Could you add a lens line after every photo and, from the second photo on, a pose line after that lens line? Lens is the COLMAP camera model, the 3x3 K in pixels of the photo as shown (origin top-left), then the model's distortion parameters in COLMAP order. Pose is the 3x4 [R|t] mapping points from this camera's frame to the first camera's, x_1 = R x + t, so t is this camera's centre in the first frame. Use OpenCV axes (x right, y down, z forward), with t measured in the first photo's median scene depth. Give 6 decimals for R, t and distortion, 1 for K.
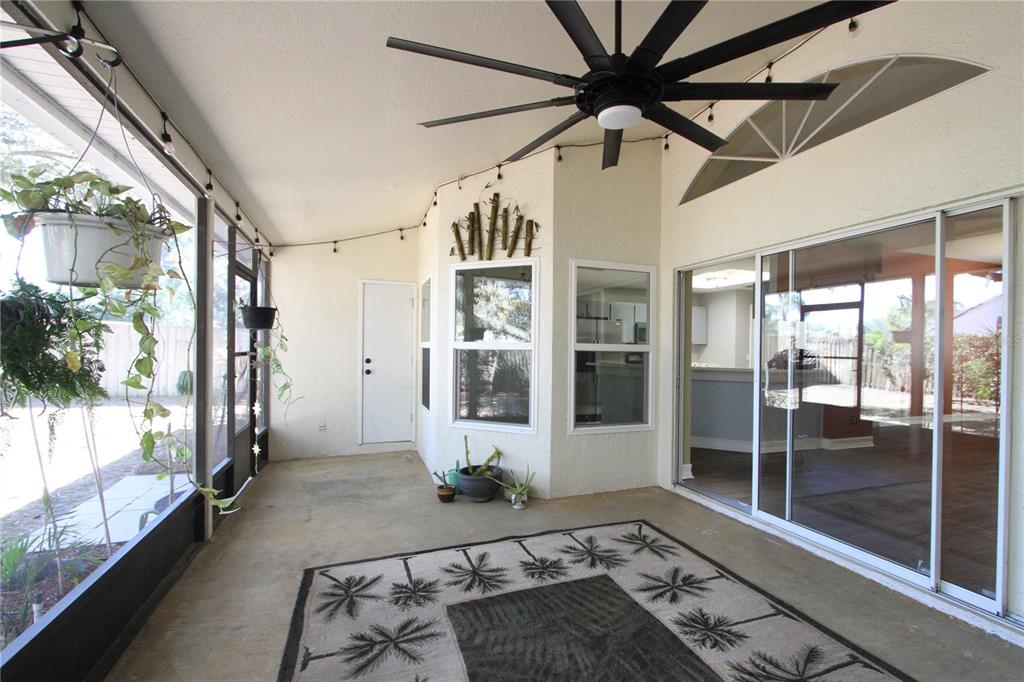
lens RADIAL K [[465.7, 0, 514.6], [0, 465.7, 345.9], [0, 0, 1]] dist [0.000927, 0.000182]
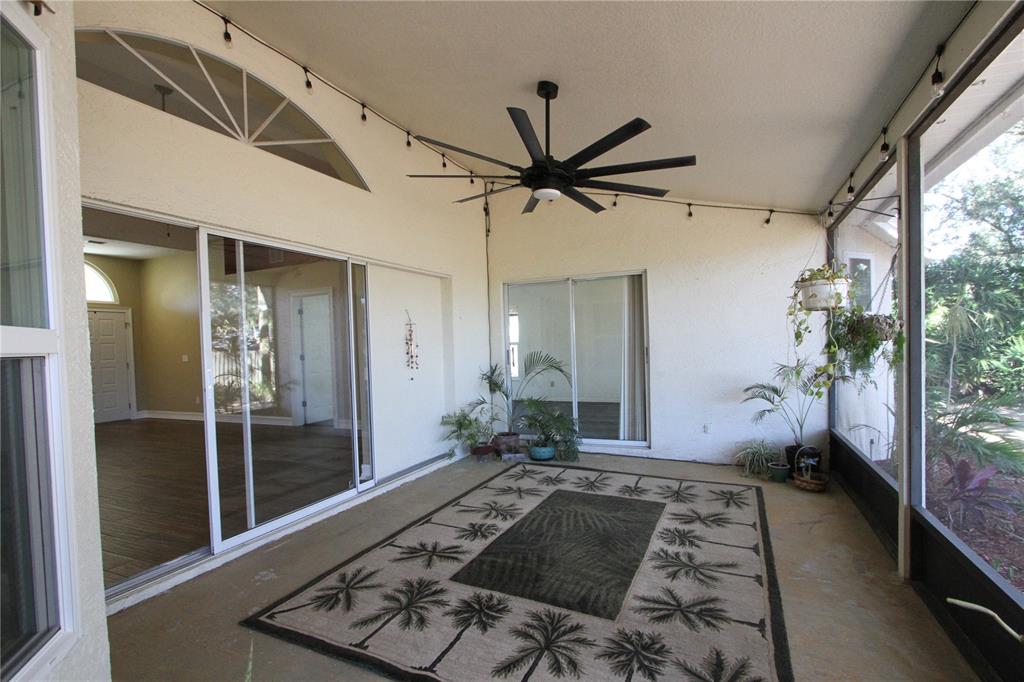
lens RADIAL K [[465.7, 0, 512.8], [0, 465.7, 342.2], [0, 0, 1]] dist [0.000927, 0.000182]
pose [[-0.713378, 0.011100, 0.700692, -0.632681], [0.014788, 0.999890, -0.000784, -0.004378], [-0.700623, 0.009802, -0.713464, 1.719133]]
